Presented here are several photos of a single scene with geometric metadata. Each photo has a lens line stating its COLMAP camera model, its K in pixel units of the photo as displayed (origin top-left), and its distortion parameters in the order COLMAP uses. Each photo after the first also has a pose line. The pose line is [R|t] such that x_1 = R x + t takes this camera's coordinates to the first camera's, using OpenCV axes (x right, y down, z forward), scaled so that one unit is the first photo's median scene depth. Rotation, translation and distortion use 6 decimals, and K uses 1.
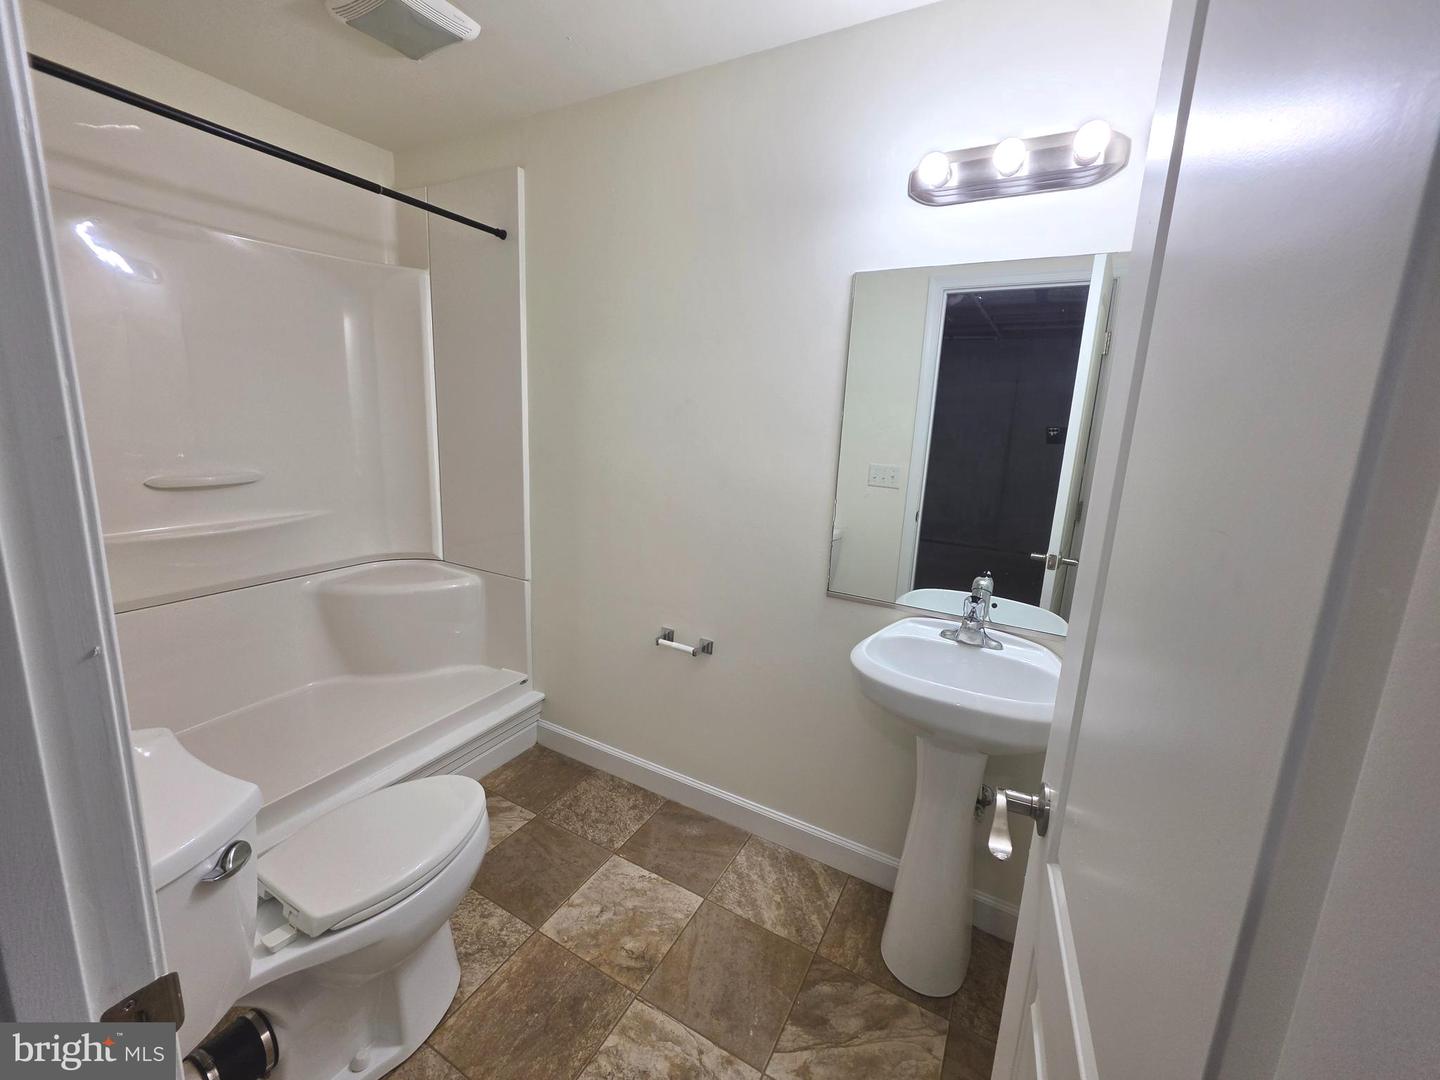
lens RADIAL K [[573.7, 0, 718.0], [0, 573.7, 525.6], [0, 0, 1]] dist [-0.000985, -0.000245]
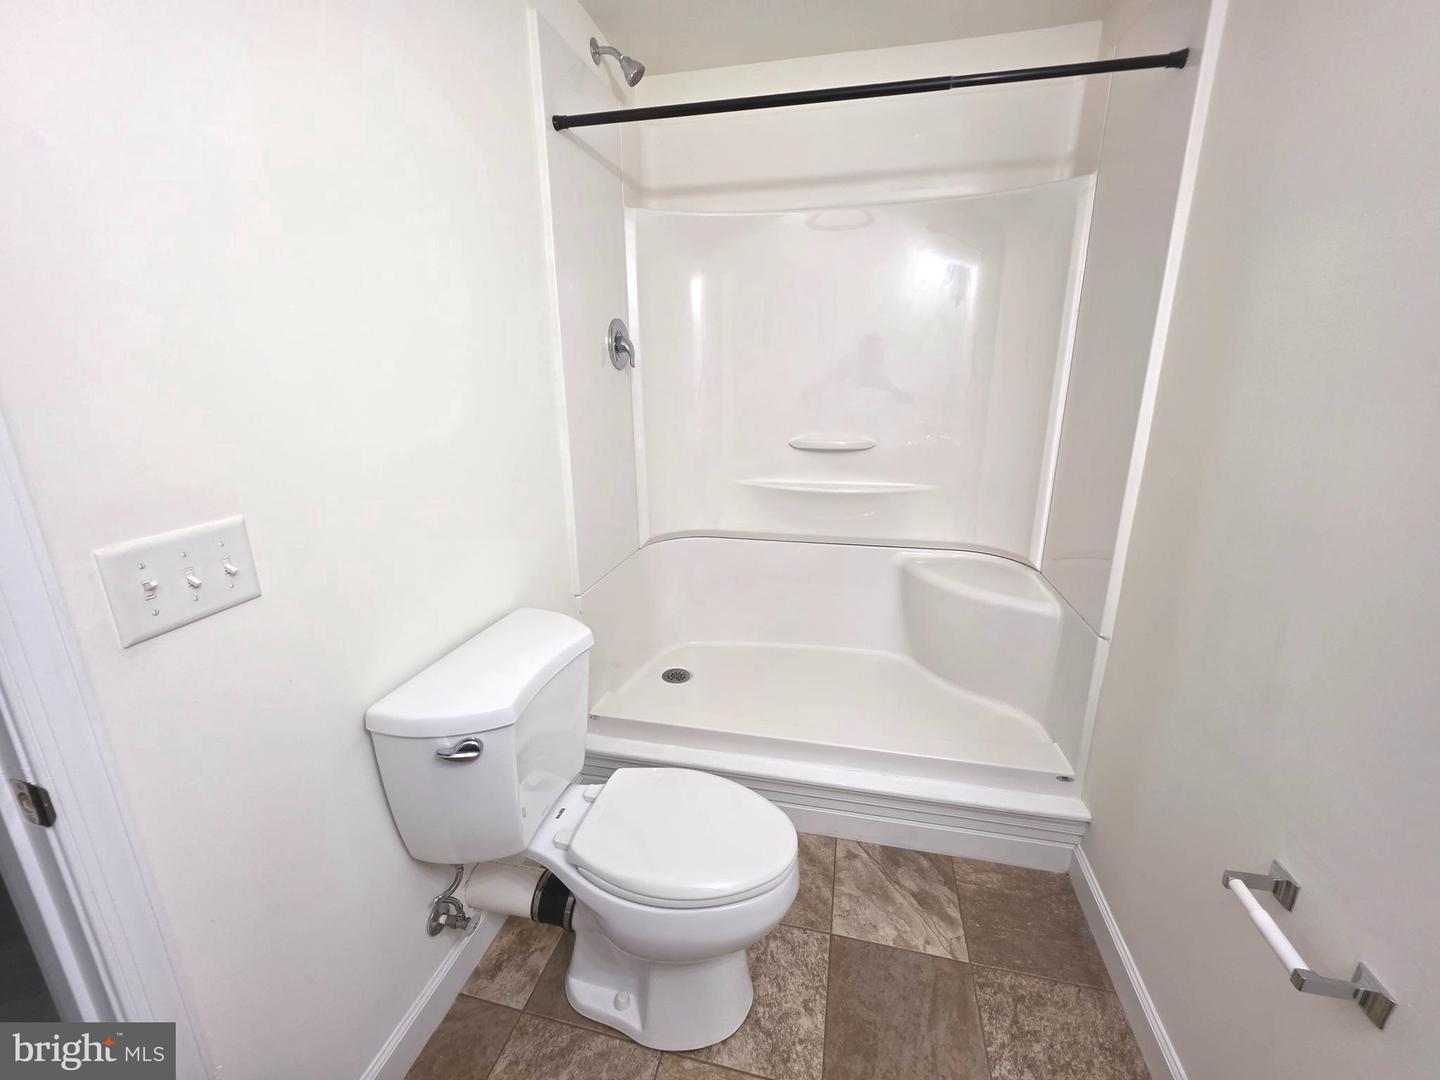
lens RADIAL K [[573.7, 0, 718.0], [0, 573.7, 525.6], [0, 0, 1]] dist [-0.000985, -0.000245]
pose [[0.273527, 0.203170, -0.940162, 0.163673], [-0.163857, 0.972993, 0.162593, -0.078687], [0.947805, 0.109579, 0.299431, 0.520647]]
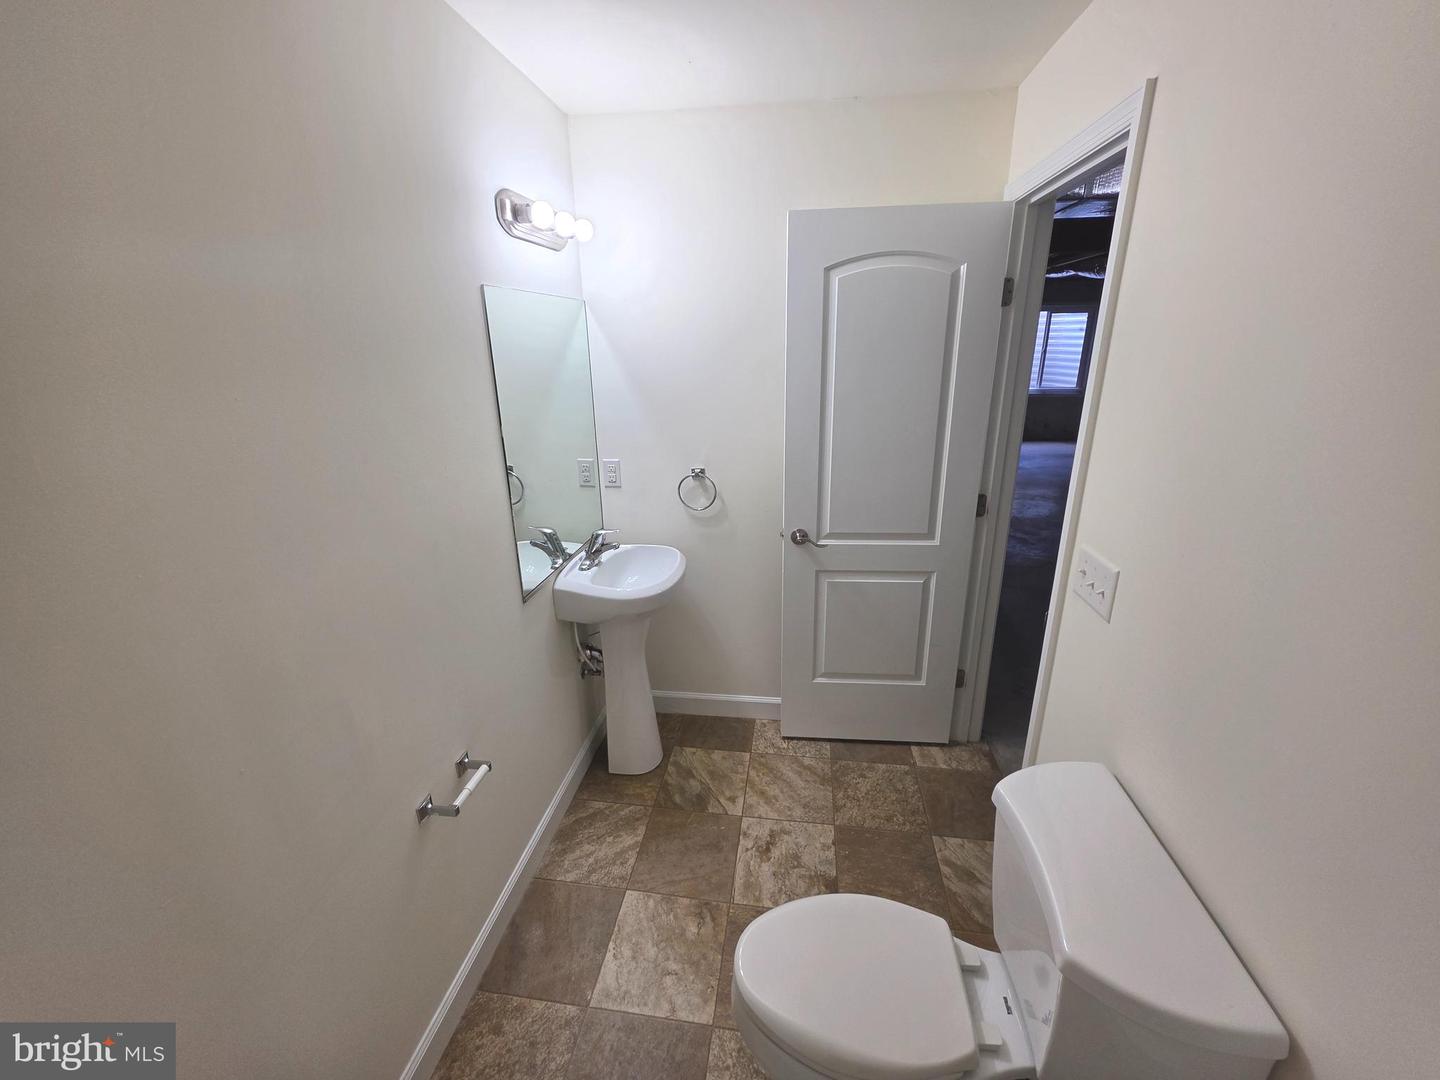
lens RADIAL K [[573.7, 0, 718.0], [0, 573.7, 525.6], [0, 0, 1]] dist [-0.000985, -0.000245]
pose [[-0.347892, -0.323251, 0.880046, -0.780809], [0.184991, 0.896558, 0.402445, -0.347599], [-0.919103, 0.302808, -0.252106, 0.879741]]
